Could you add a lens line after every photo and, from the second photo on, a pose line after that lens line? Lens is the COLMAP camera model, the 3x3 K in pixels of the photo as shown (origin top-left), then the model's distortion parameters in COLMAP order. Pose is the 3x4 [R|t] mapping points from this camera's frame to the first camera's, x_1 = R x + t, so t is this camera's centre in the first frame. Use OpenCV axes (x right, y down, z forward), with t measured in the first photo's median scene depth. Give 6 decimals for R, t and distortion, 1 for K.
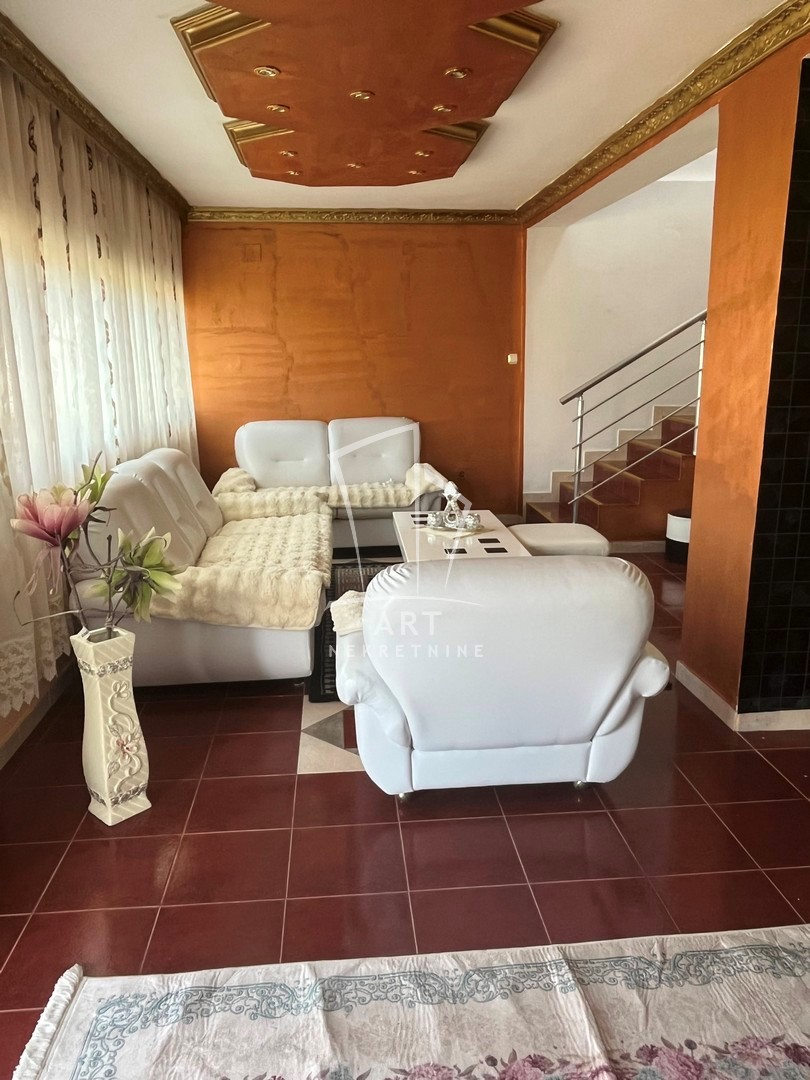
lens RADIAL K [[800.1, 0, 404.4], [0, 800.1, 538.9], [0, 0, 1]] dist [-0.012215, -0.001931]
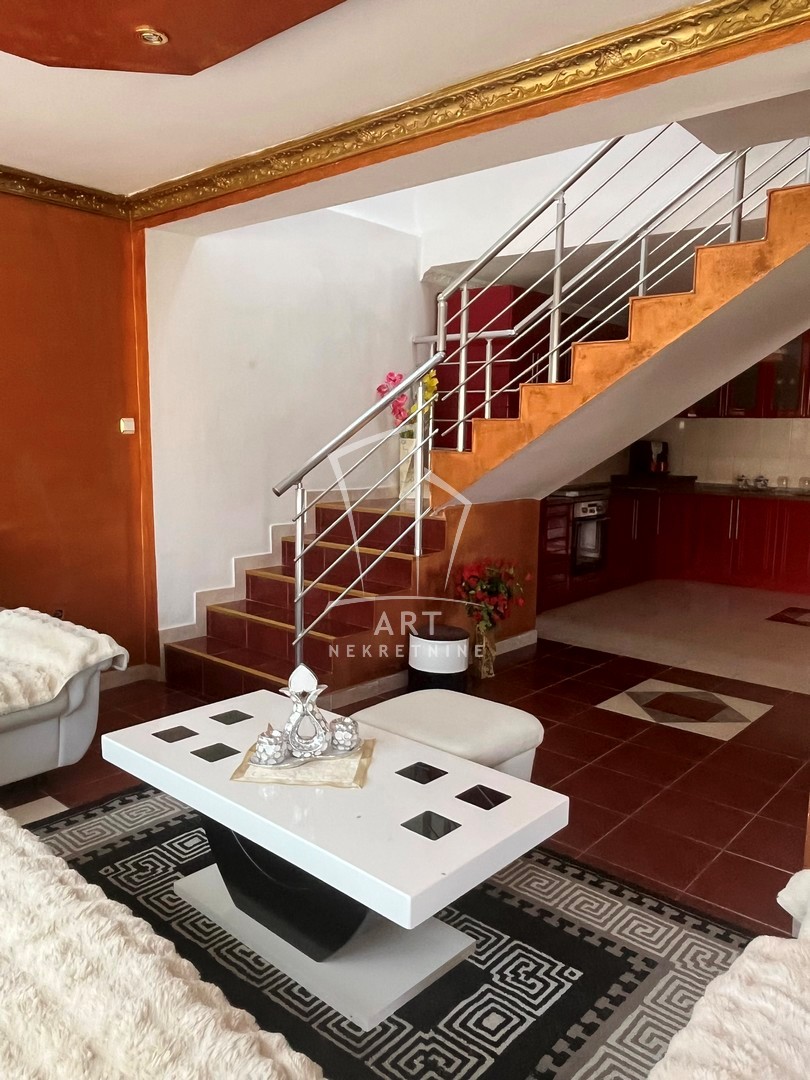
lens RADIAL K [[800.1, 0, 403.7], [0, 800.1, 546.2], [0, 0, 1]] dist [-0.012215, -0.001931]
pose [[0.716927, -0.076516, 0.692937, -0.165328], [0.132738, 0.990757, -0.027932, -0.086455], [-0.684395, 0.112005, 0.720457, 0.416572]]
